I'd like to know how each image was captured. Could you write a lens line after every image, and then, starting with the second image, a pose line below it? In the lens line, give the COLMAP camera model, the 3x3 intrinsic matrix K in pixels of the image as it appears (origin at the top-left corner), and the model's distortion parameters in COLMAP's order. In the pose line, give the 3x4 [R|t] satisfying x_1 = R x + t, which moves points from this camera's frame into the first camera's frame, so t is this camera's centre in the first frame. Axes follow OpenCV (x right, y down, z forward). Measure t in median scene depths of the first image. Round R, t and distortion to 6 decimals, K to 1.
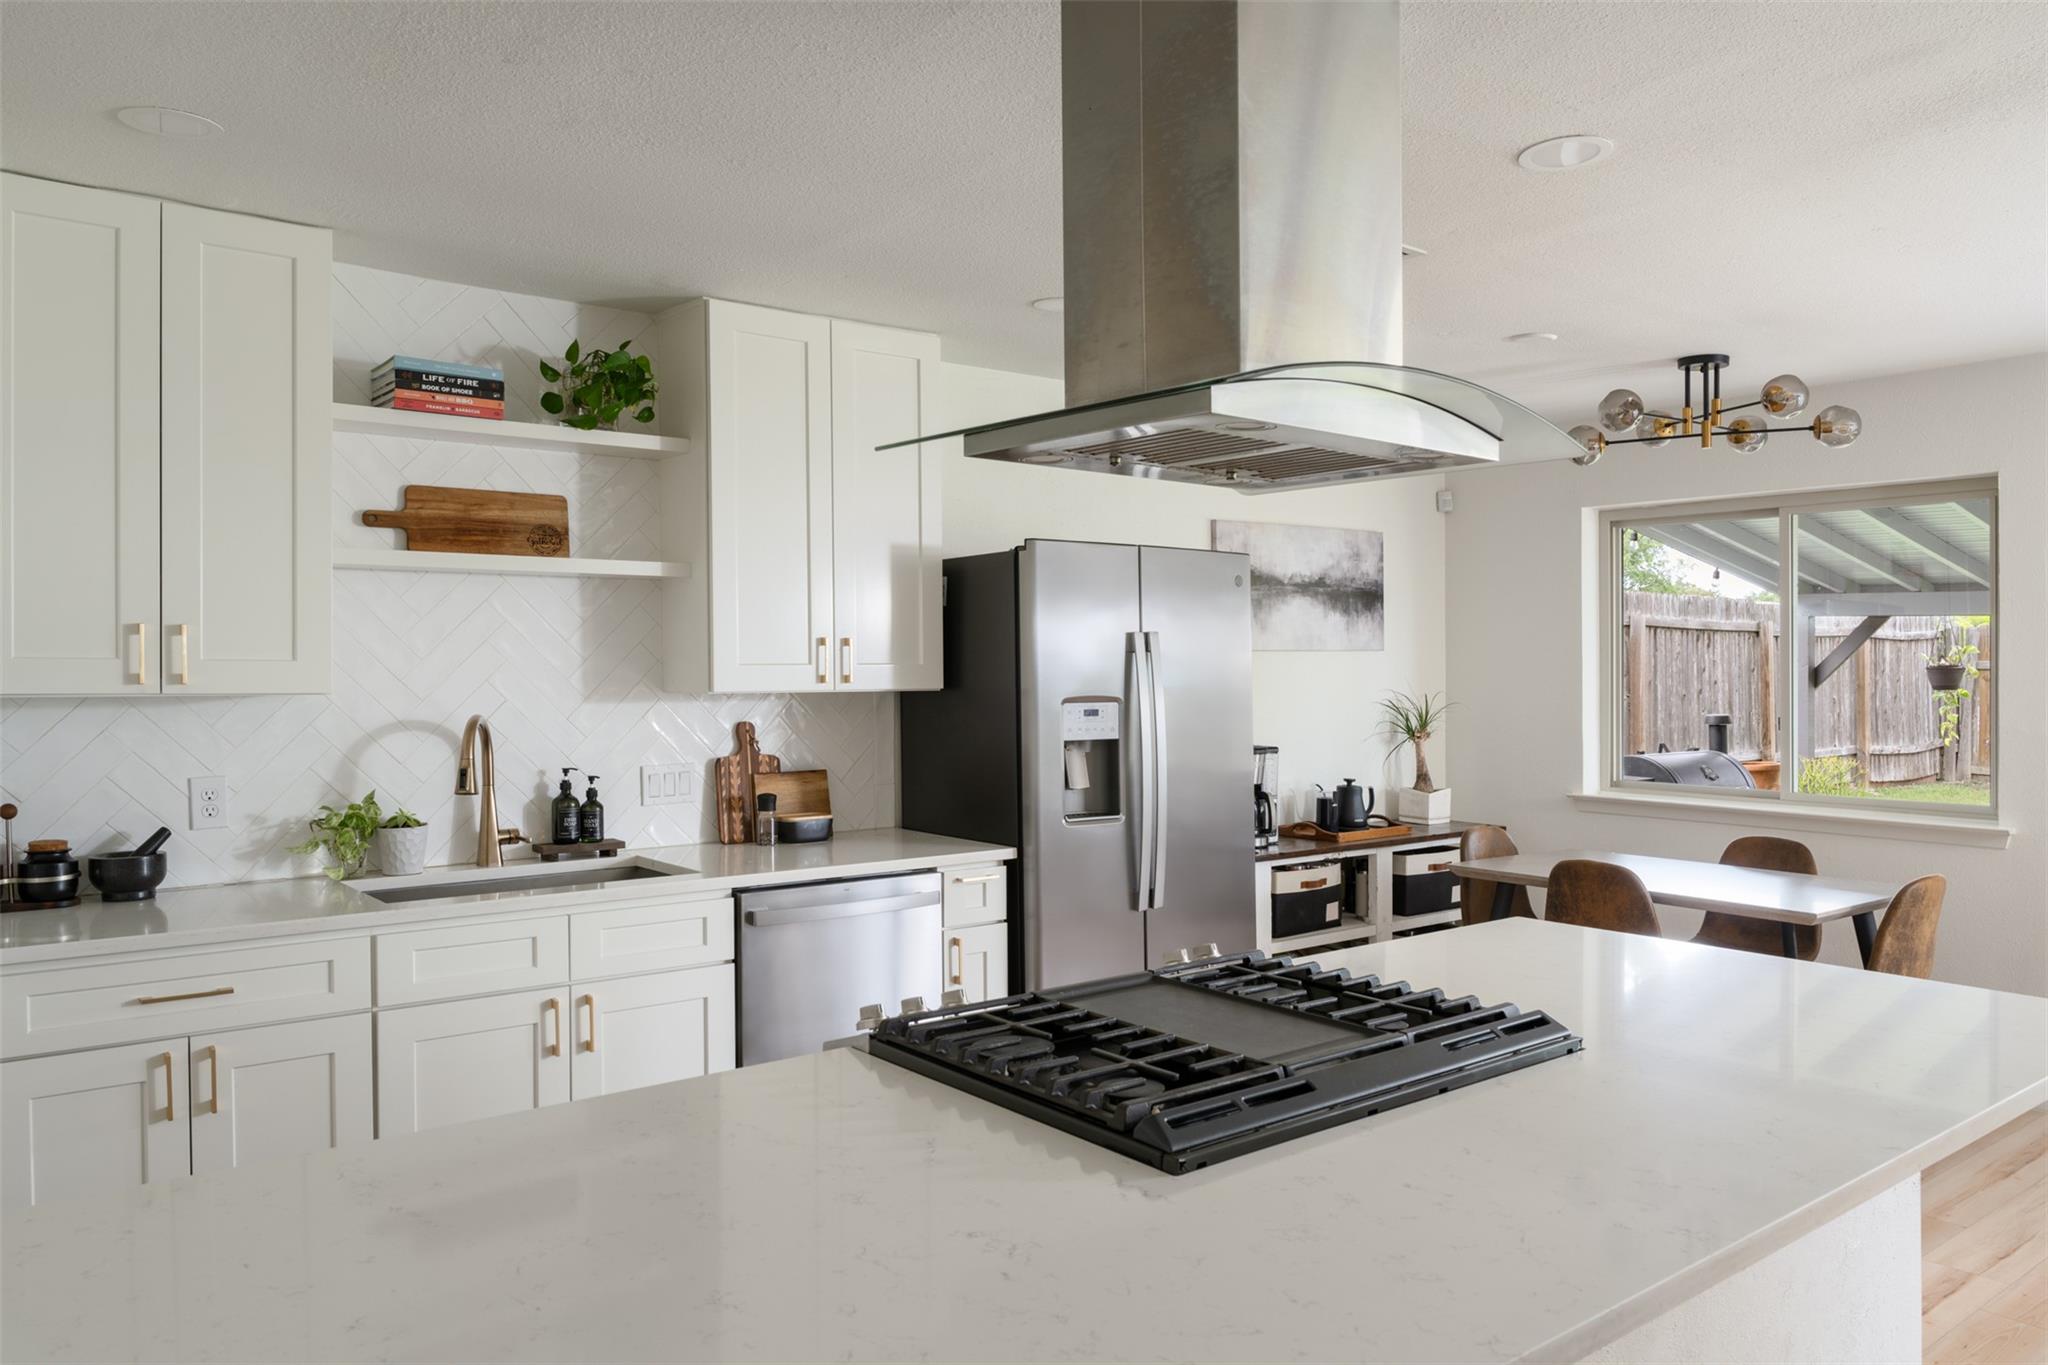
lens RADIAL K [[1444.7, 0, 1024.0], [0, 1444.7, 682.5], [0, 0, 1]] dist [0.005413, 0.000761]
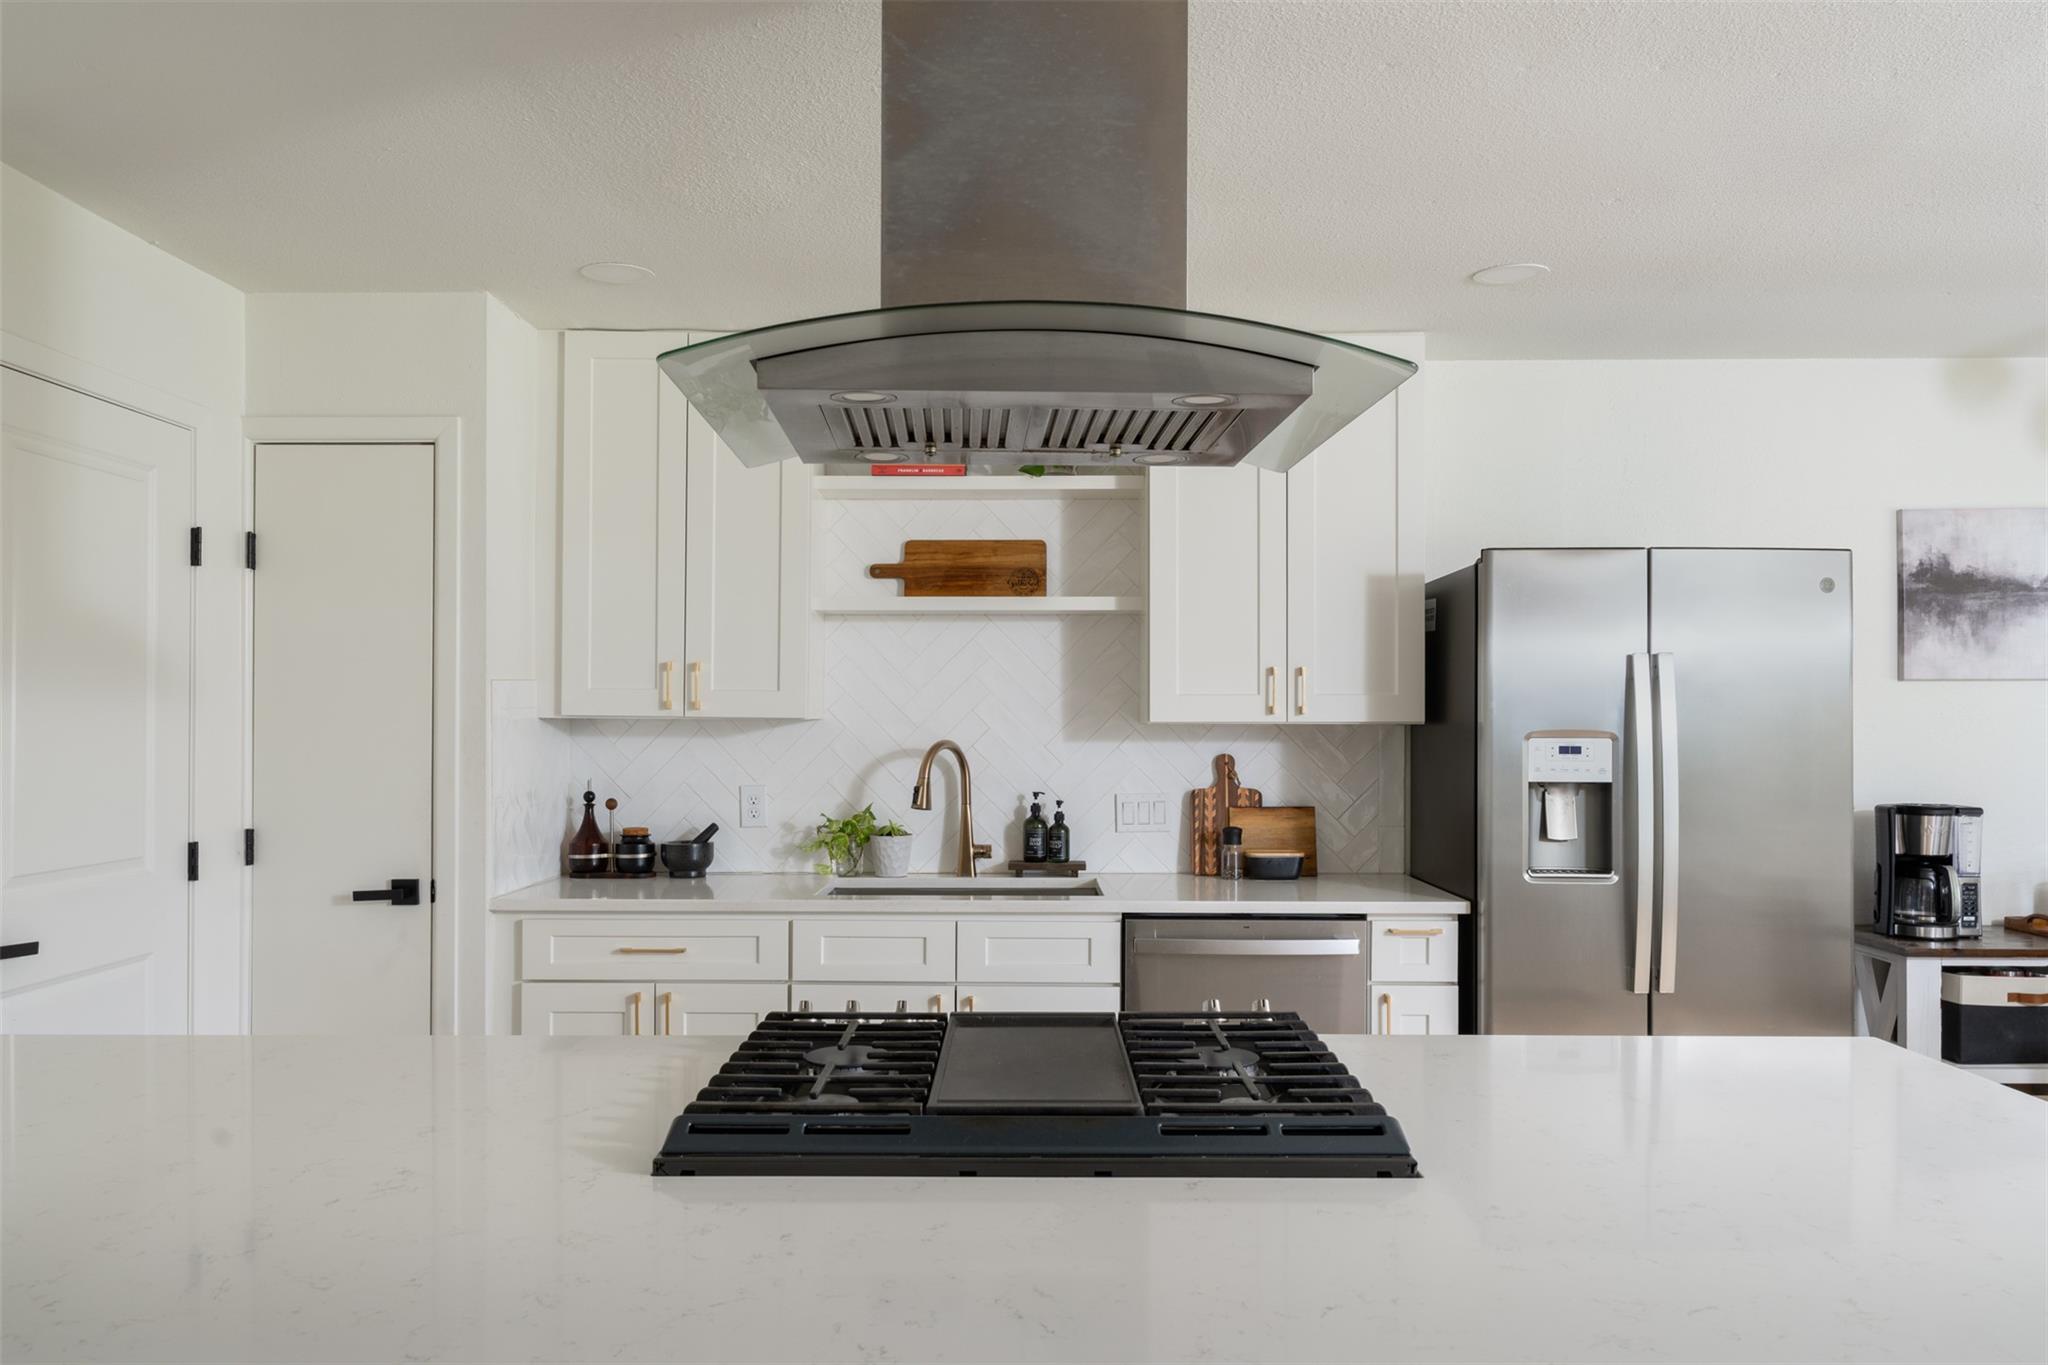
lens RADIAL K [[1422.9, 0, 1025.5], [0, 1422.9, 737.0], [0, 0, 1]] dist [0.008582, 0.002583]
pose [[0.782781, 0.009714, -0.622221, 0.334513], [-0.010411, 0.999943, 0.002514, 0.015449], [0.622210, 0.004510, 0.782837, 0.160579]]
